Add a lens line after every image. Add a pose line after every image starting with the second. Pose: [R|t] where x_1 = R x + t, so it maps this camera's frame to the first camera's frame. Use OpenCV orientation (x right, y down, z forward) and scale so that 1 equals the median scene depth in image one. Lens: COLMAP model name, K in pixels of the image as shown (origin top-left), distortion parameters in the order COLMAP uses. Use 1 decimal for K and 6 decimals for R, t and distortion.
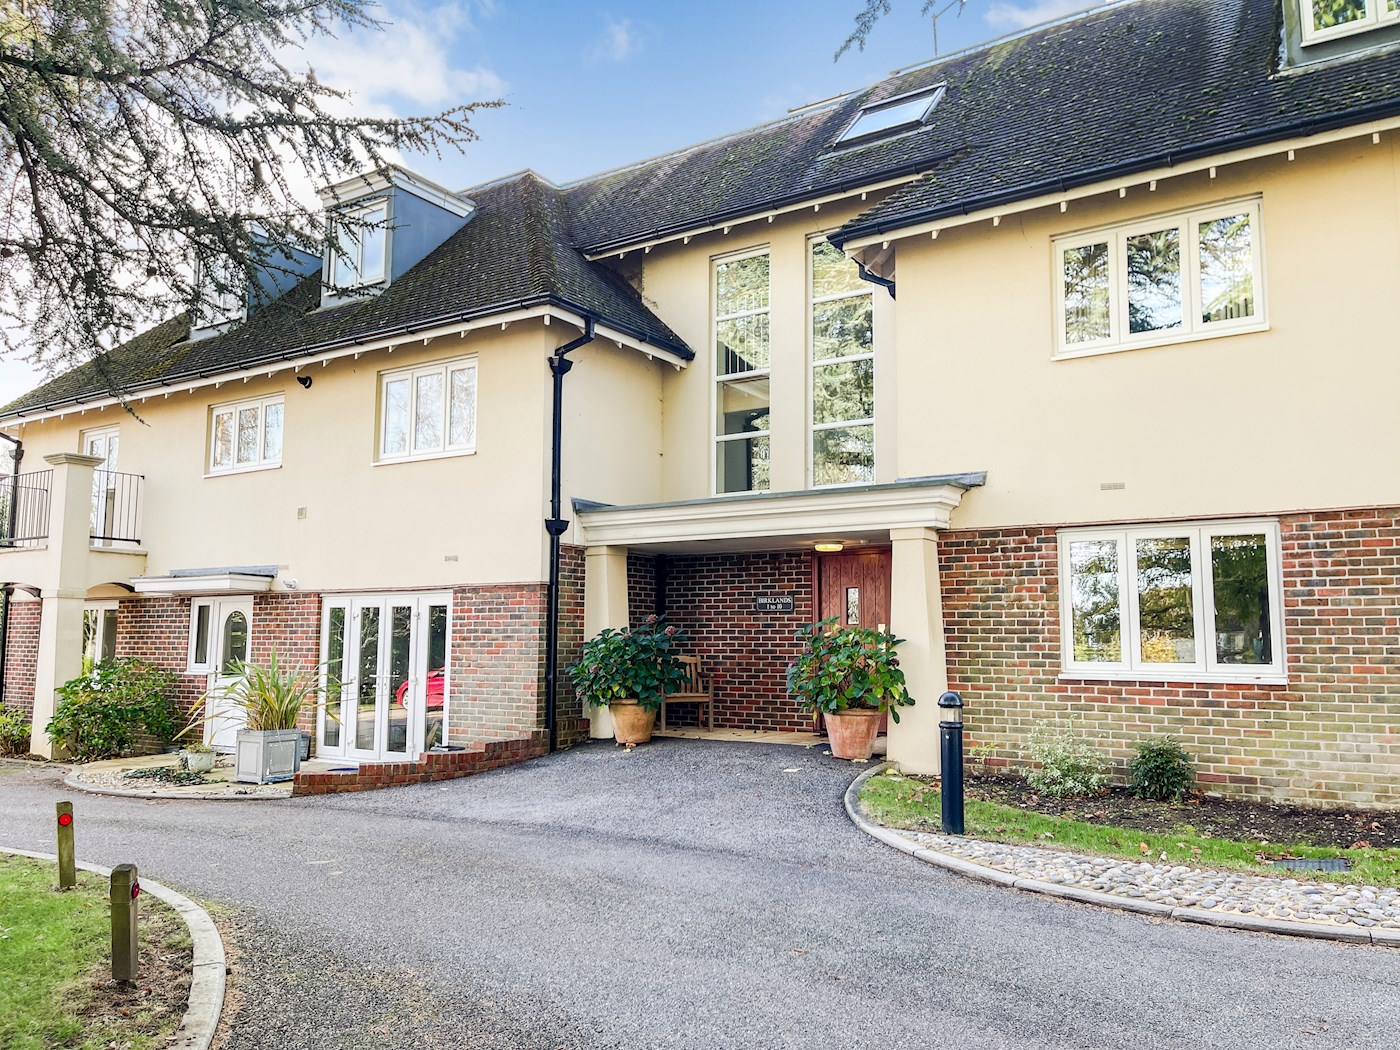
lens RADIAL K [[1070.4, 0, 703.5], [0, 1070.4, 530.3], [0, 0, 1]] dist [0.003882, -0.005630]
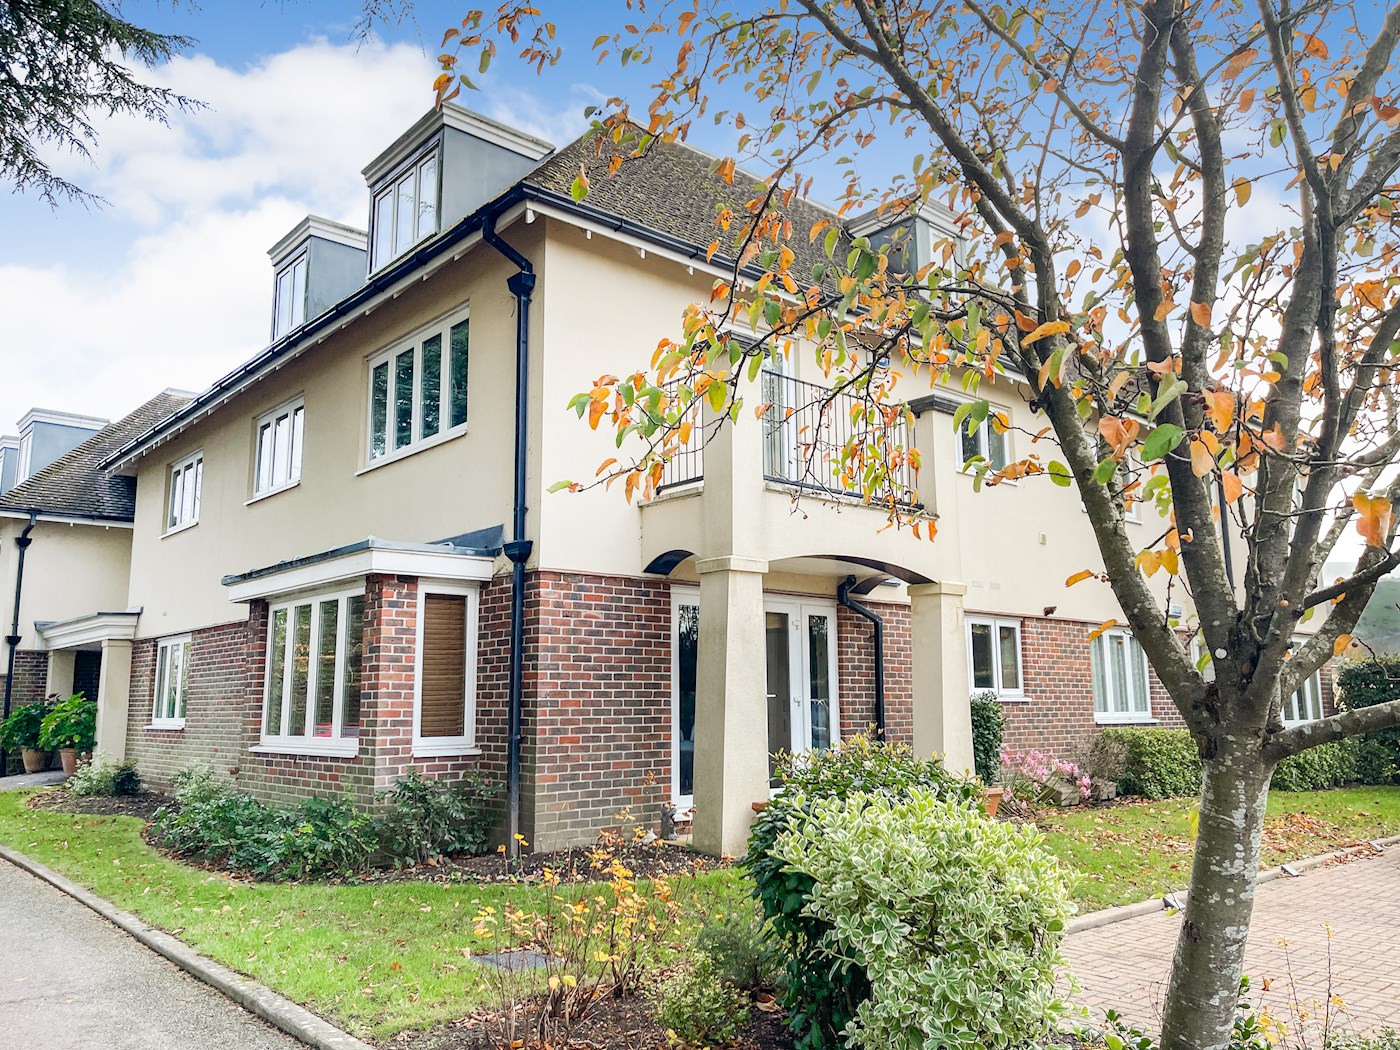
lens RADIAL K [[1070.4, 0, 703.5], [0, 1070.4, 530.3], [0, 0, 1]] dist [0.003882, -0.005630]
pose [[0.969193, -0.055653, -0.239933, 1.319220], [0.042370, 0.997288, -0.060172, -0.028279], [0.242631, 0.048152, 0.968923, -0.361743]]
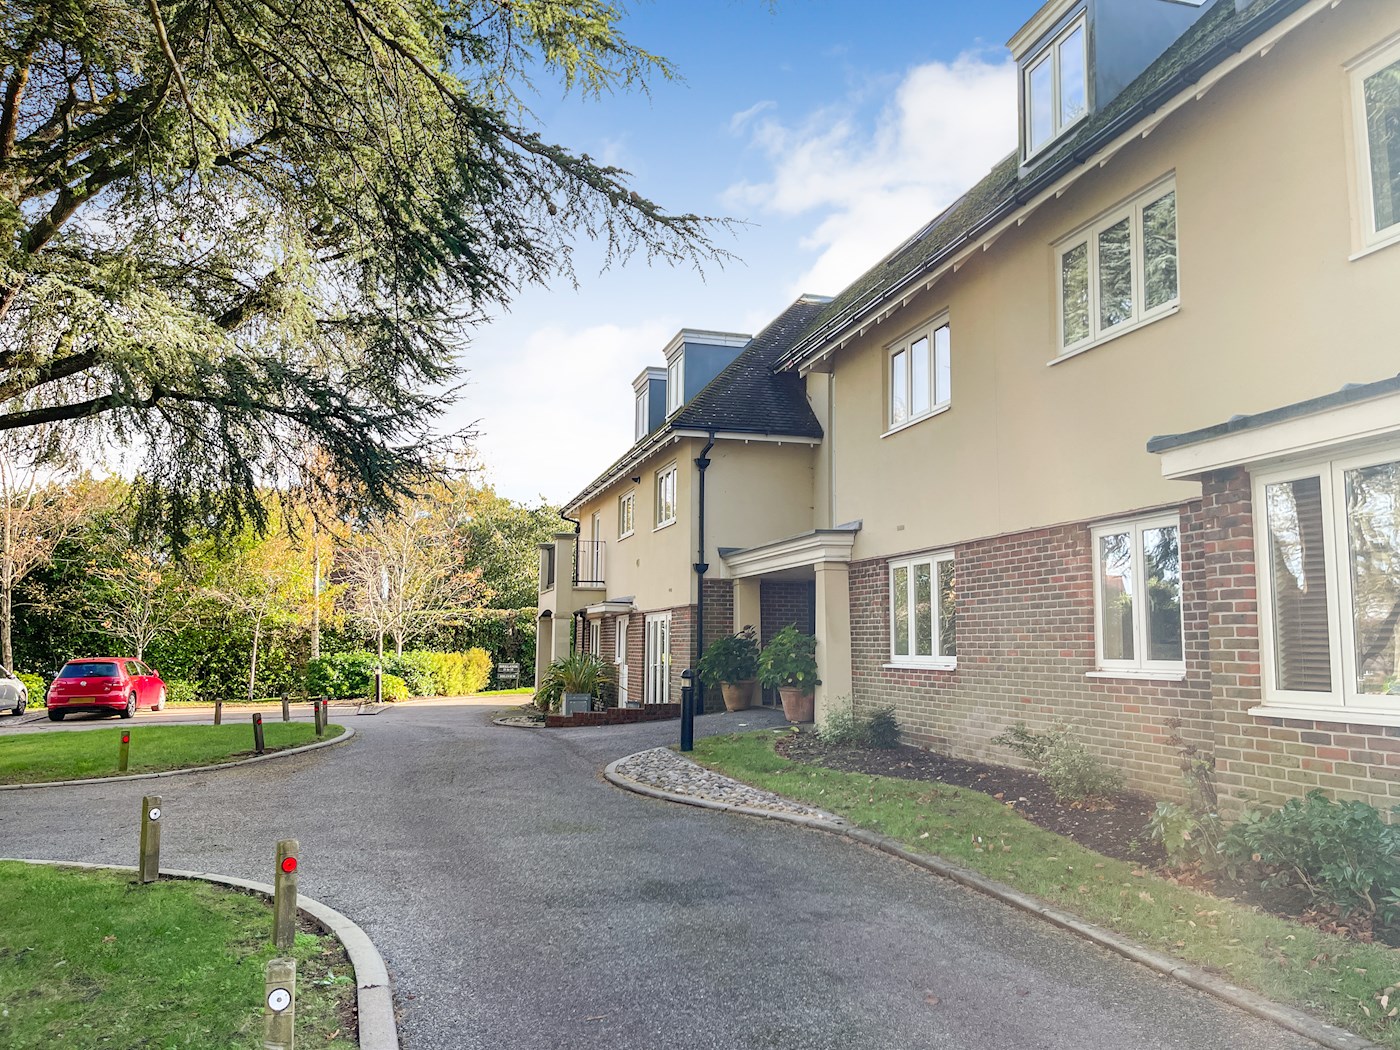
lens RADIAL K [[1070.4, 0, 703.5], [0, 1070.4, 530.3], [0, 0, 1]] dist [0.003882, -0.005630]
pose [[0.757223, -0.071575, -0.649223, 0.881072], [0.068141, 0.997211, -0.030463, -0.010611], [0.649592, -0.021172, 0.759988, -0.174906]]
